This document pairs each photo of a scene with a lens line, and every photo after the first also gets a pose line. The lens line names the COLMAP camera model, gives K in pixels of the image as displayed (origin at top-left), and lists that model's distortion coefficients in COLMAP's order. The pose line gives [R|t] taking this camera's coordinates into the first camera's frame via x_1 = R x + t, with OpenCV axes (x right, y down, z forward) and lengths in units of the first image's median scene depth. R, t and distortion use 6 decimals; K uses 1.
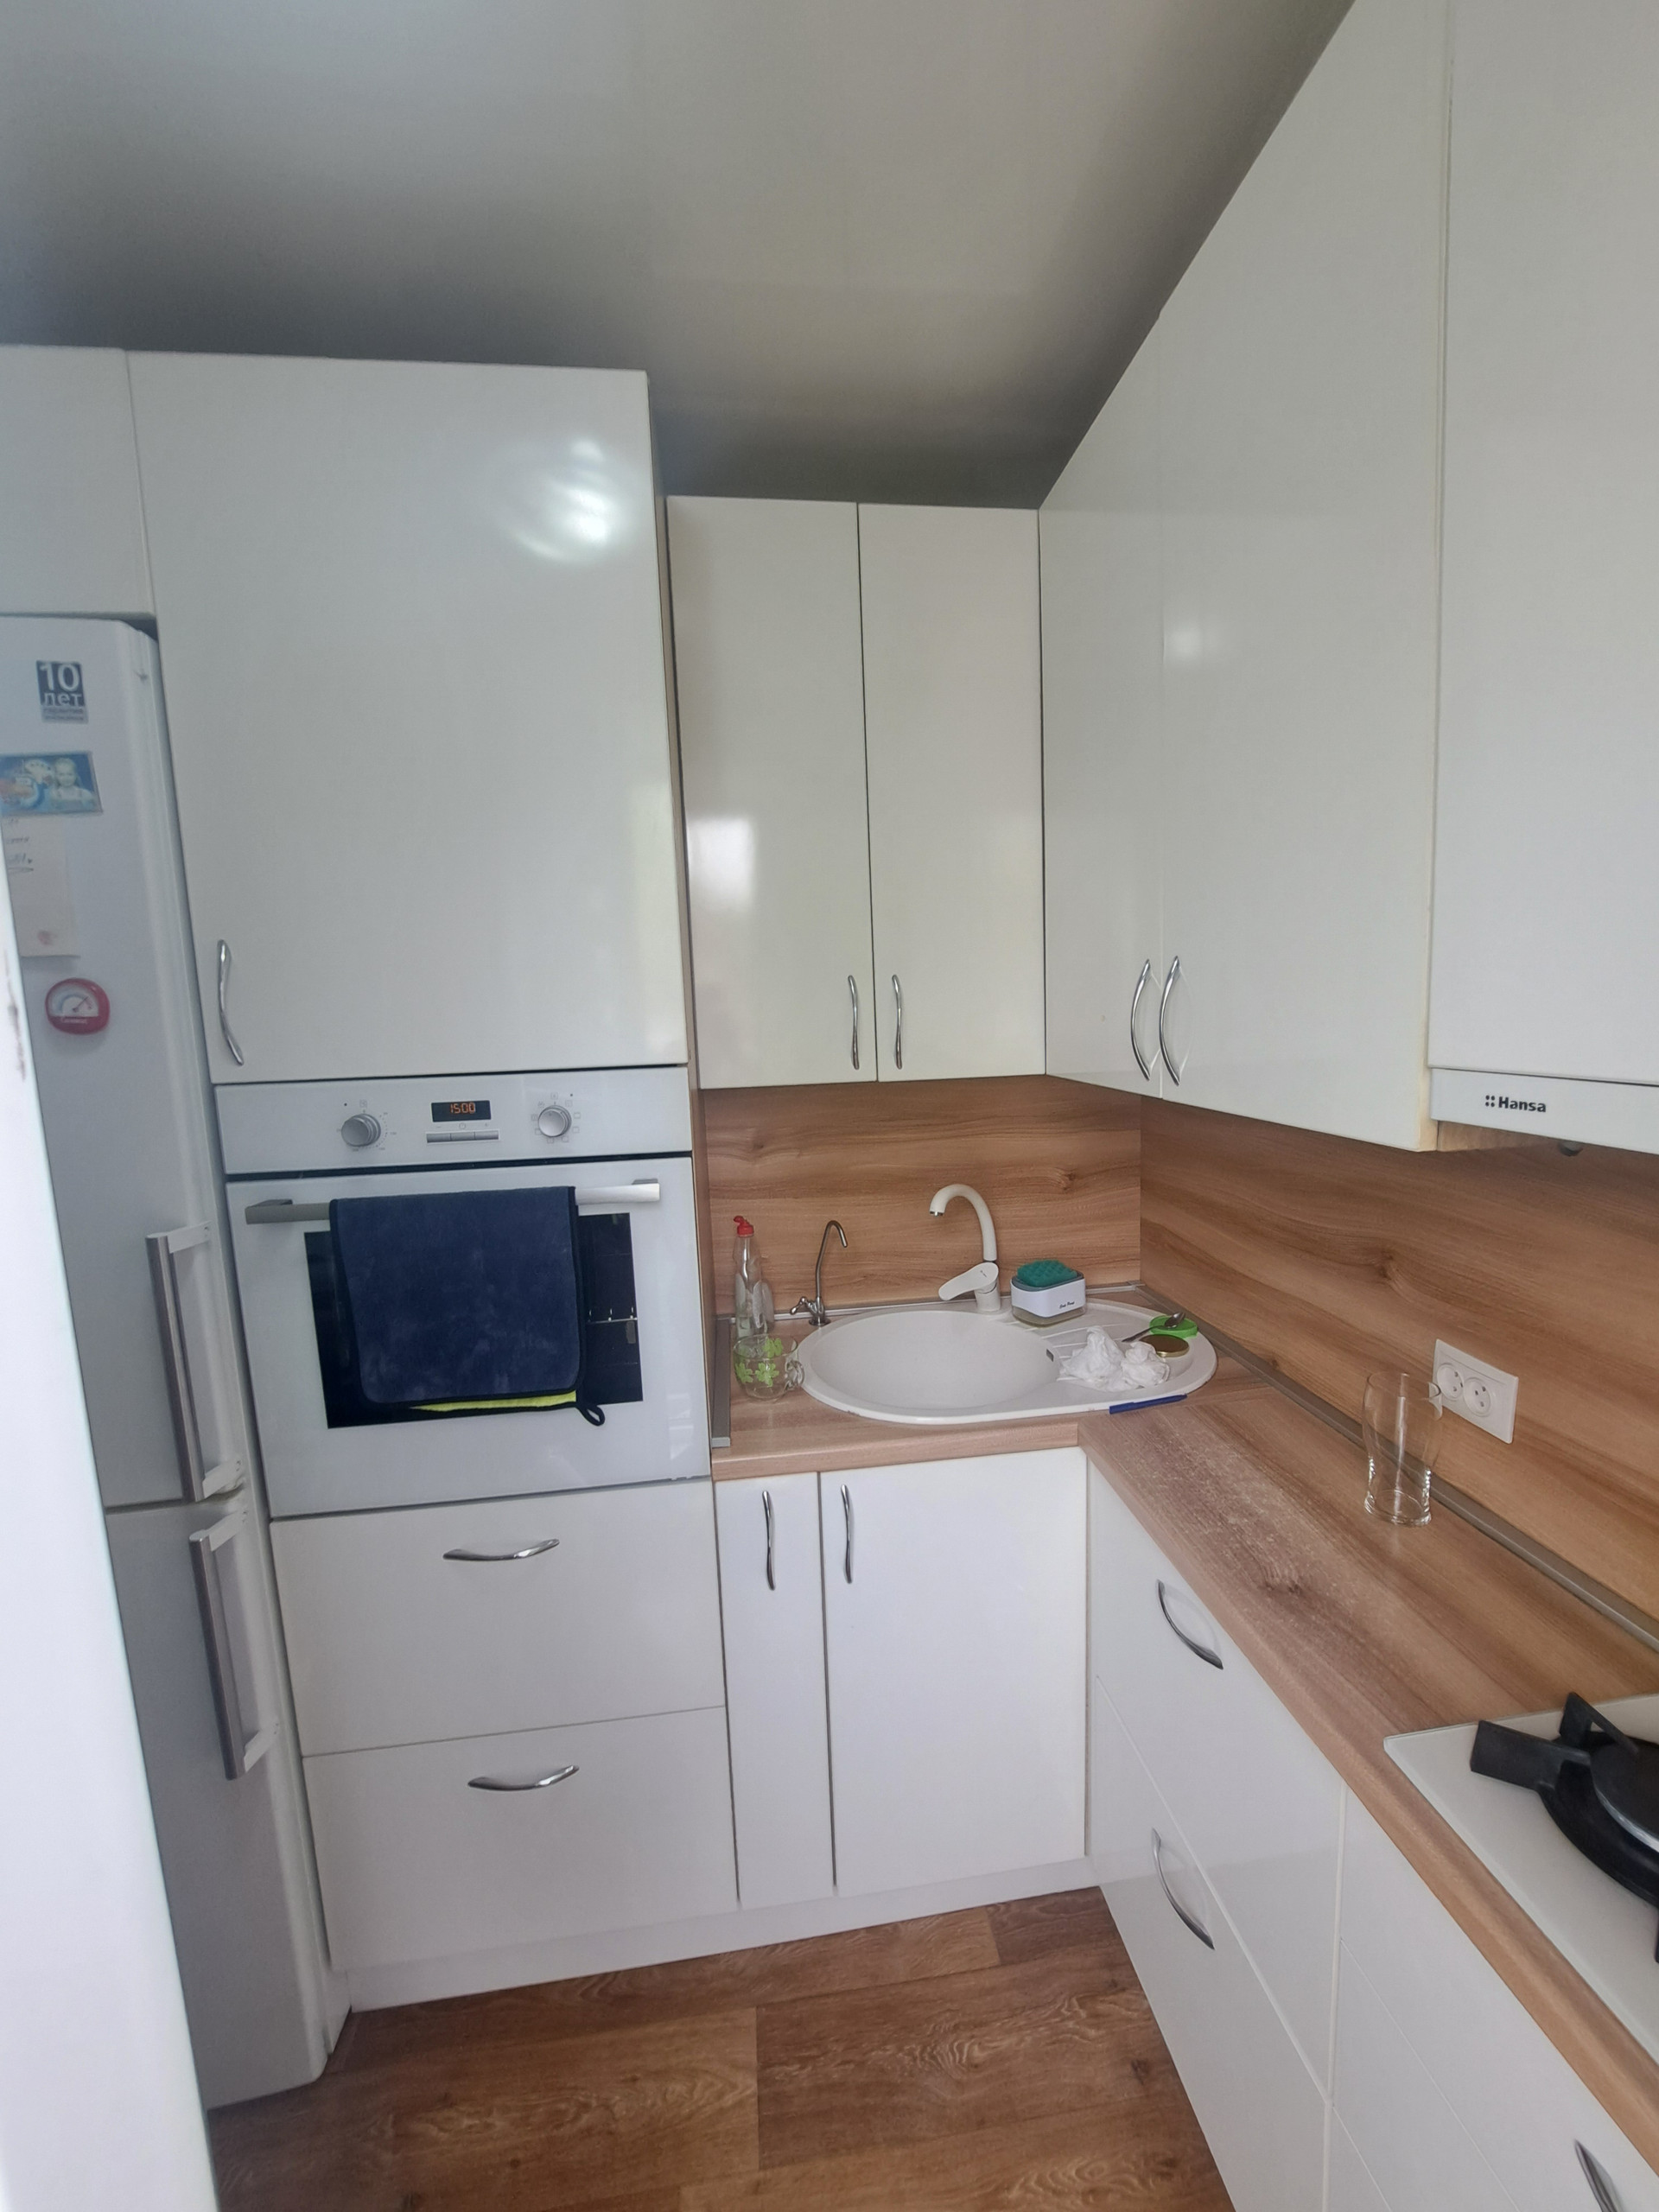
lens RADIAL K [[871.6, 0, 852.0], [0, 871.6, 1116.5], [0, 0, 1]] dist [-0.011195, -0.000355]
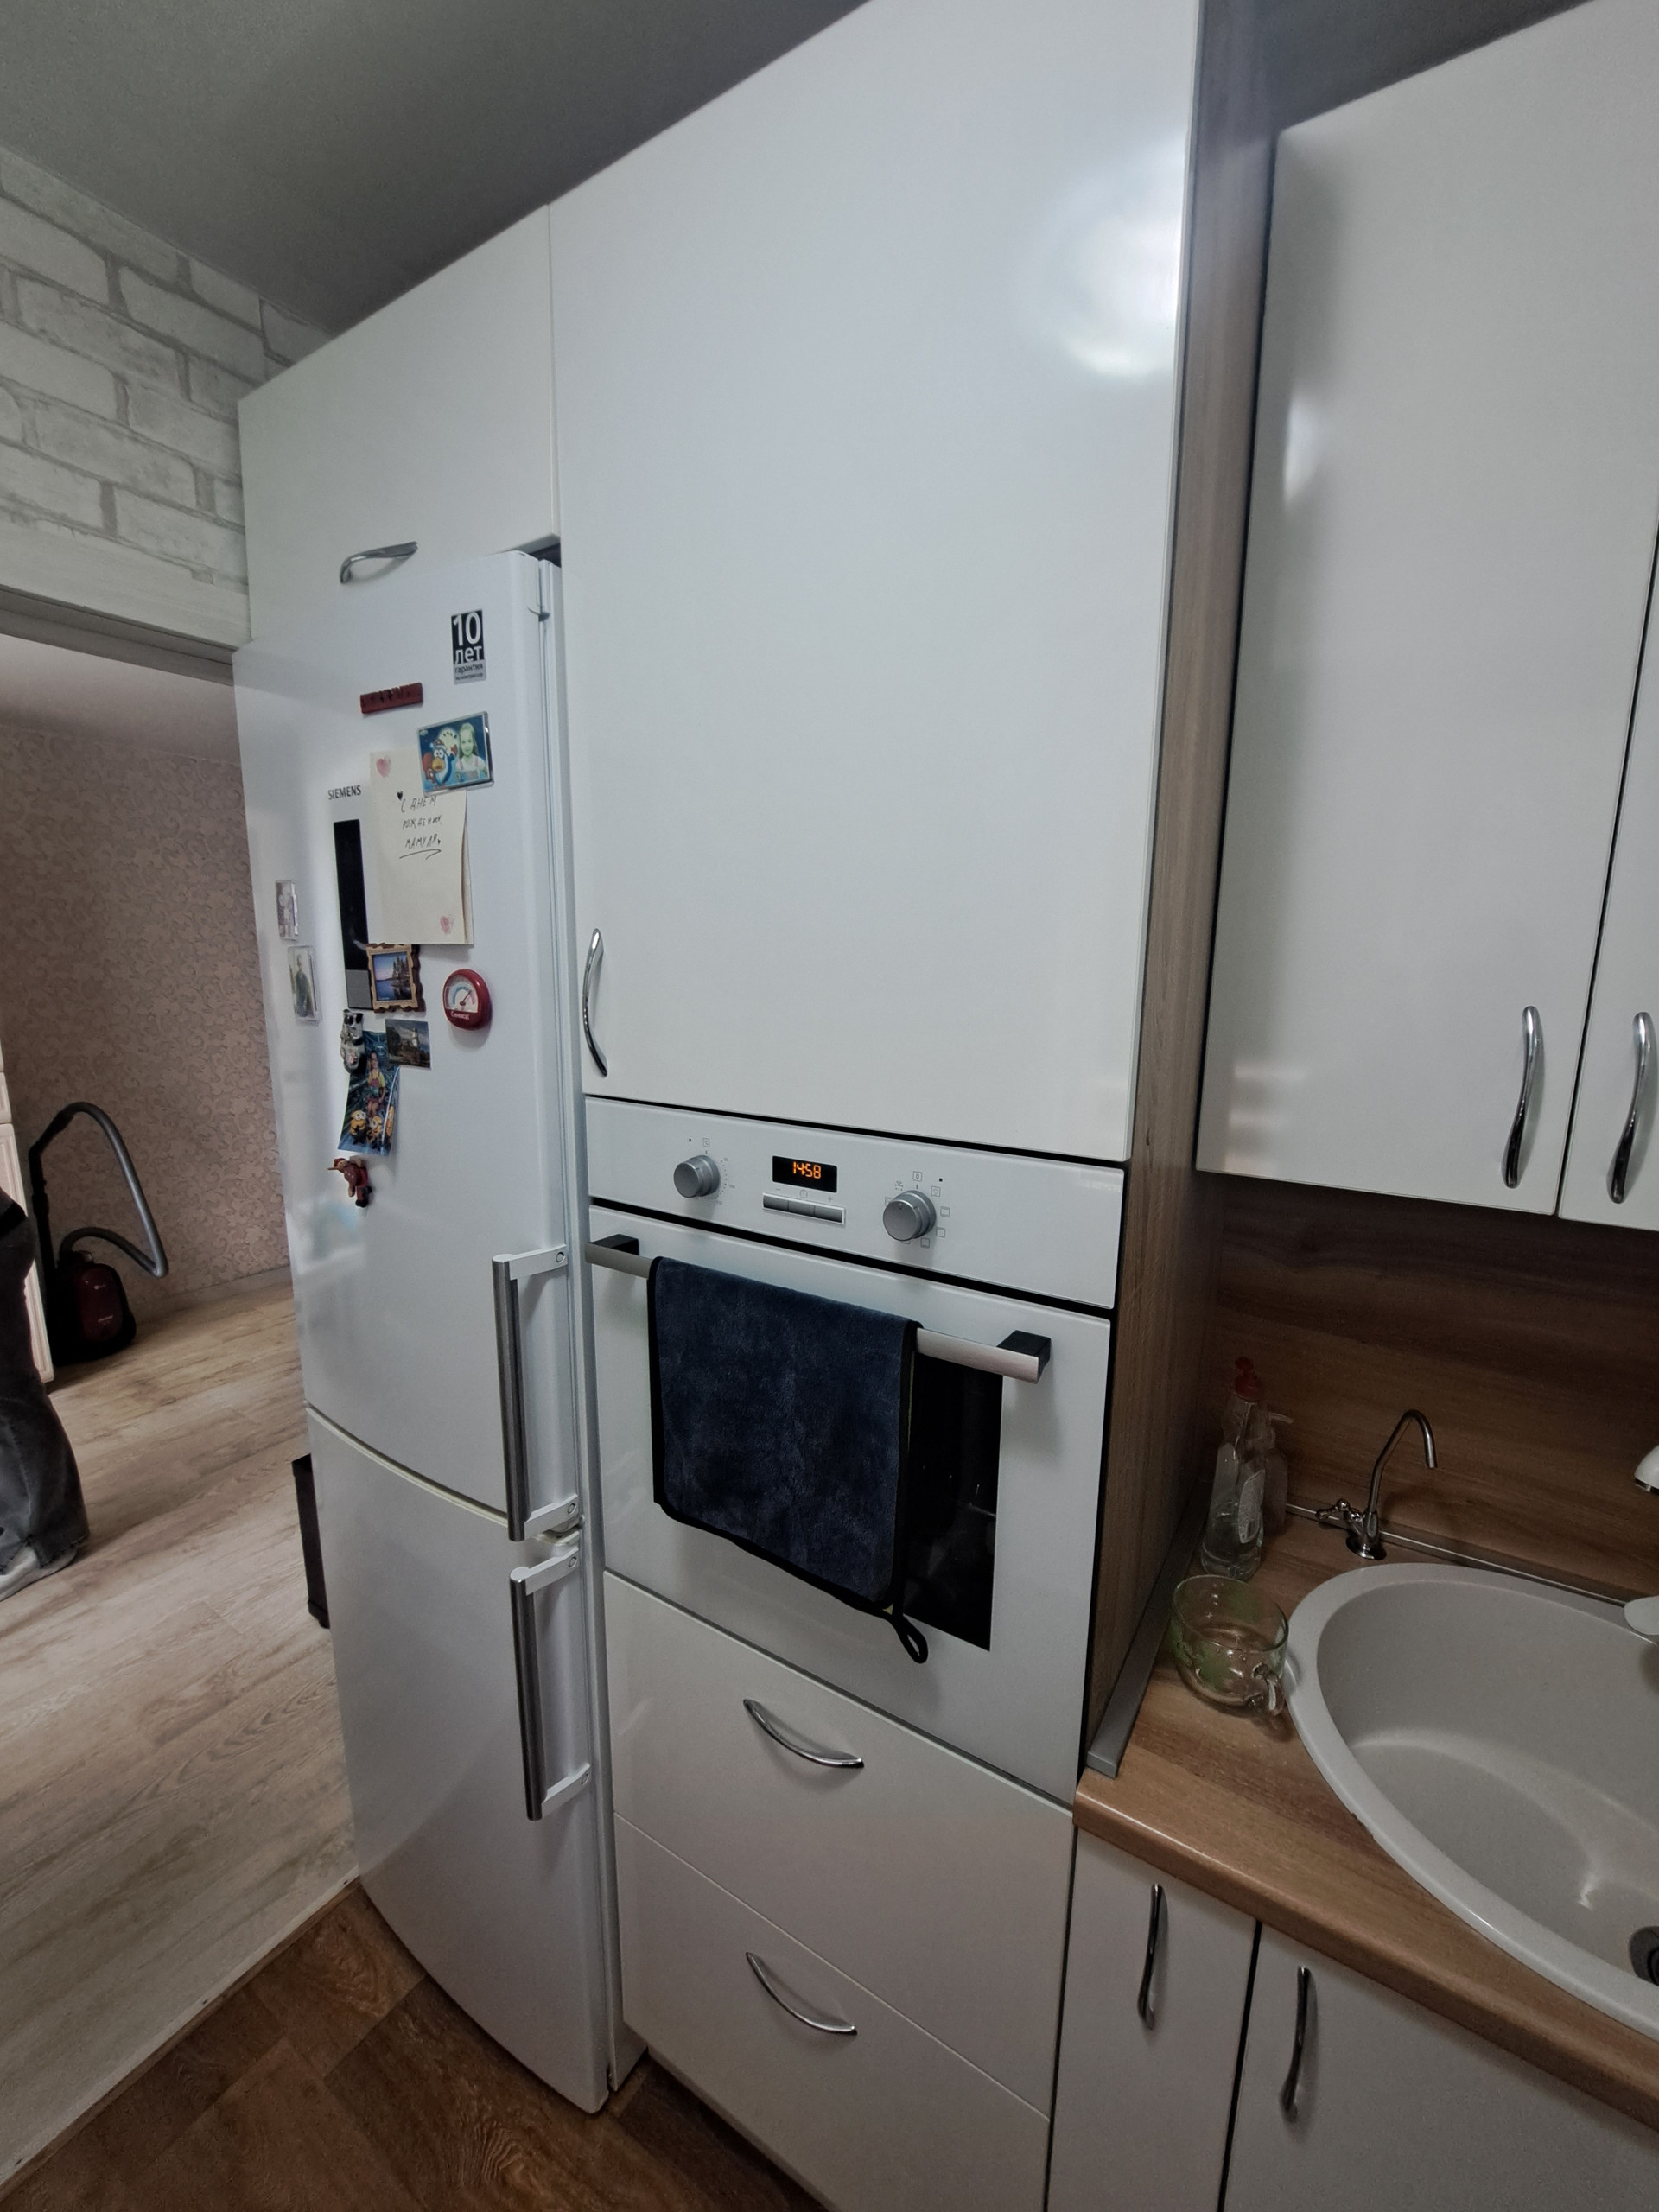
lens RADIAL K [[871.6, 0, 863.6], [0, 871.6, 1125.6], [0, 0, 1]] dist [-0.011195, -0.000355]
pose [[0.772802, 0.161732, -0.613694, 0.023668], [-0.124686, 0.986830, 0.103057, -0.125806], [0.622279, -0.003124, 0.782789, 0.467918]]
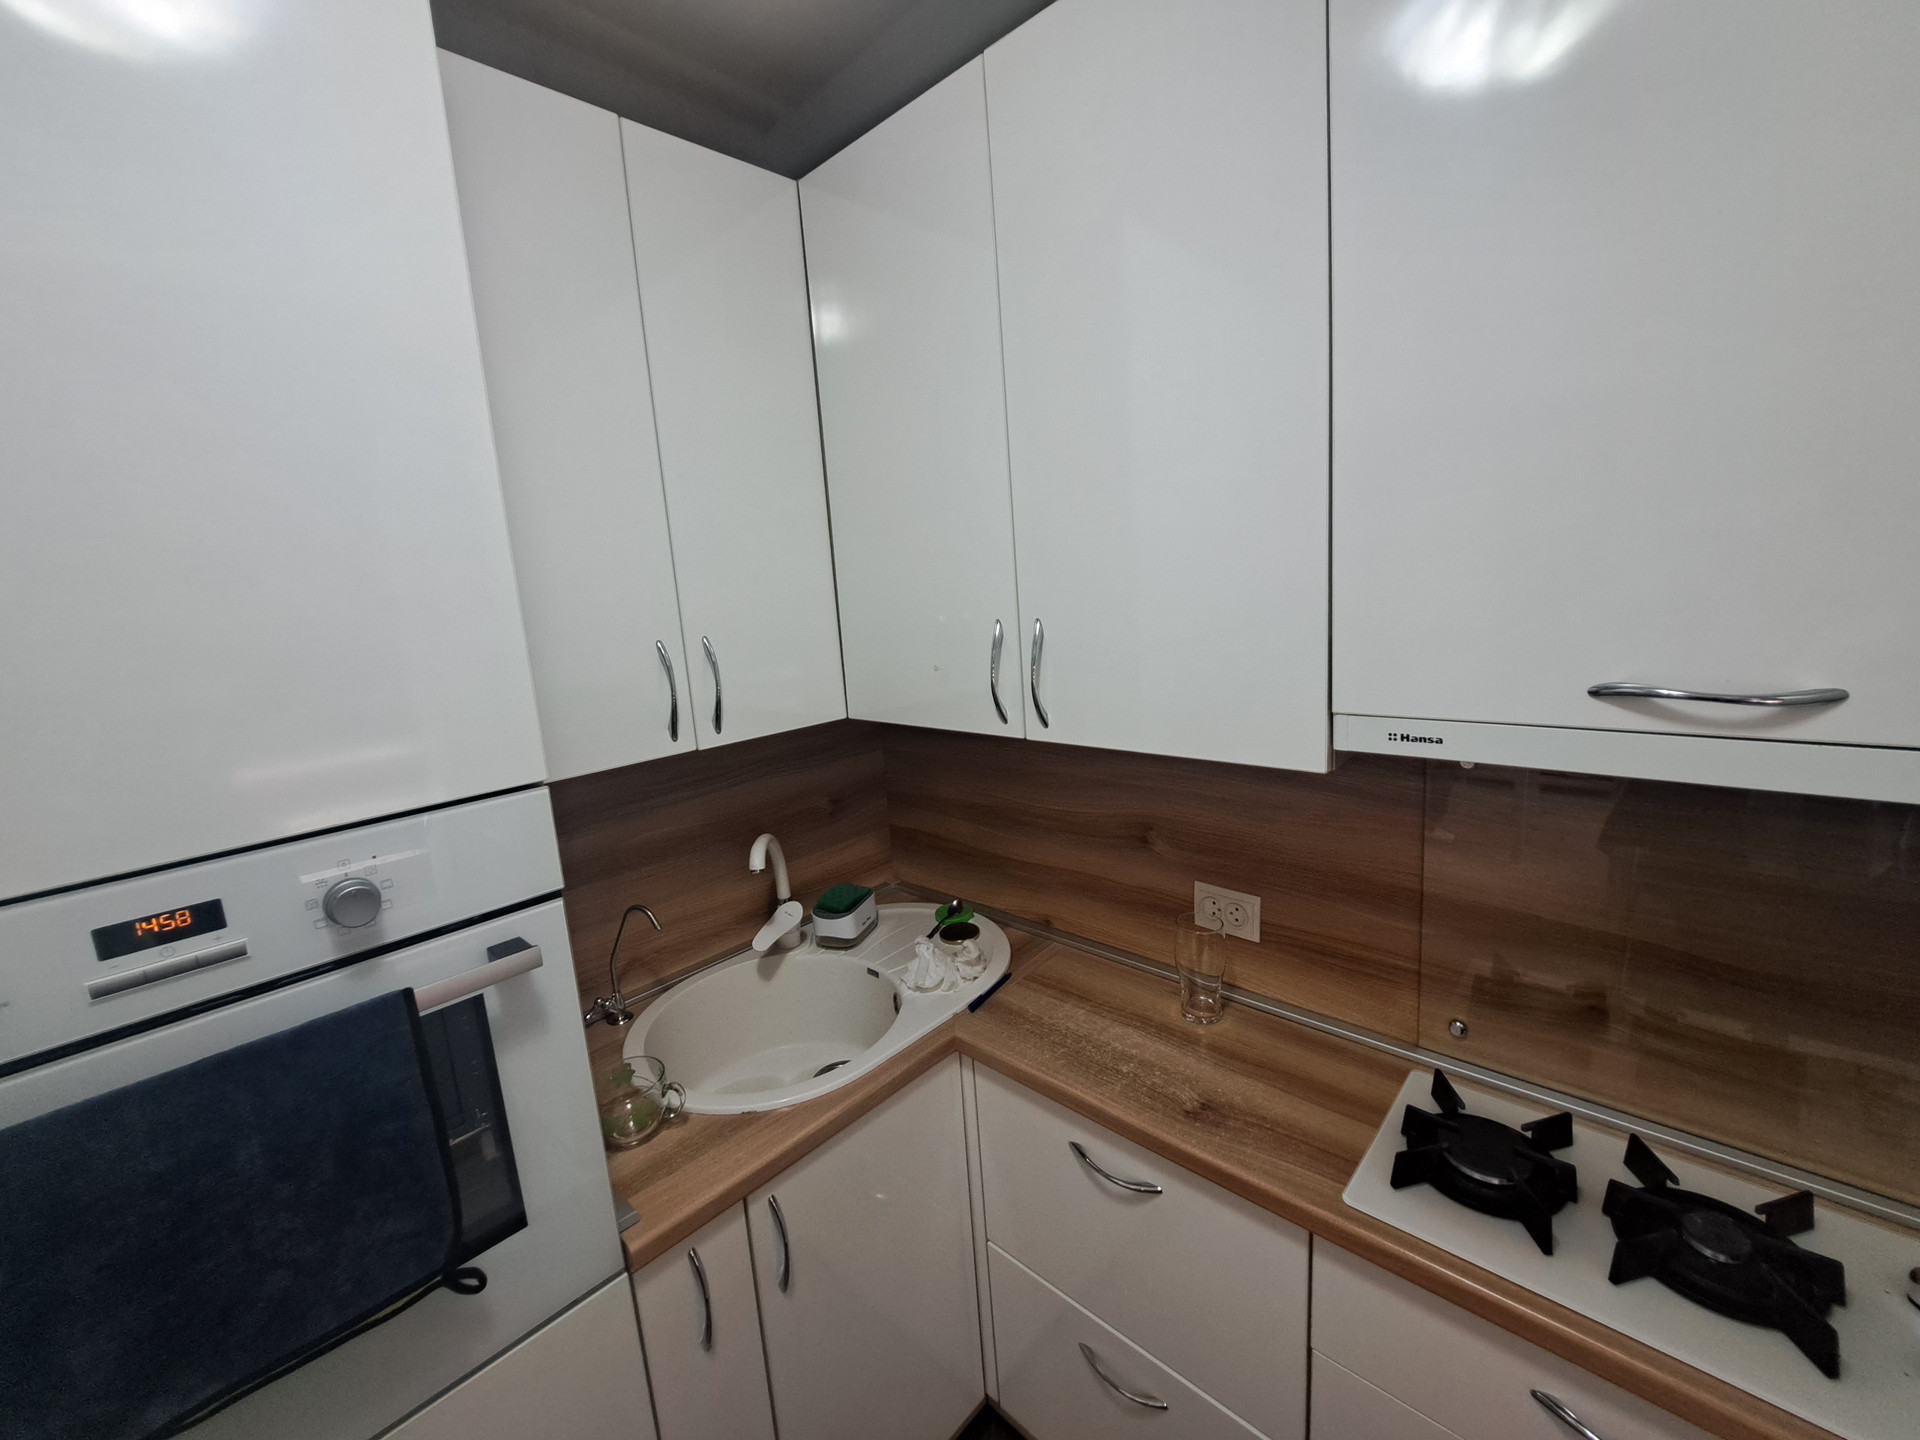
lens RADIAL K [[756.6, 0, 965.7], [0, 756.6, 707.4], [0, 0, 1]] dist [-0.011195, -0.000355]
pose [[0.779690, -0.121364, 0.614291, -0.314283], [0.122070, 0.991675, 0.040984, -0.111481], [-0.614151, 0.043031, 0.788014, 0.245526]]
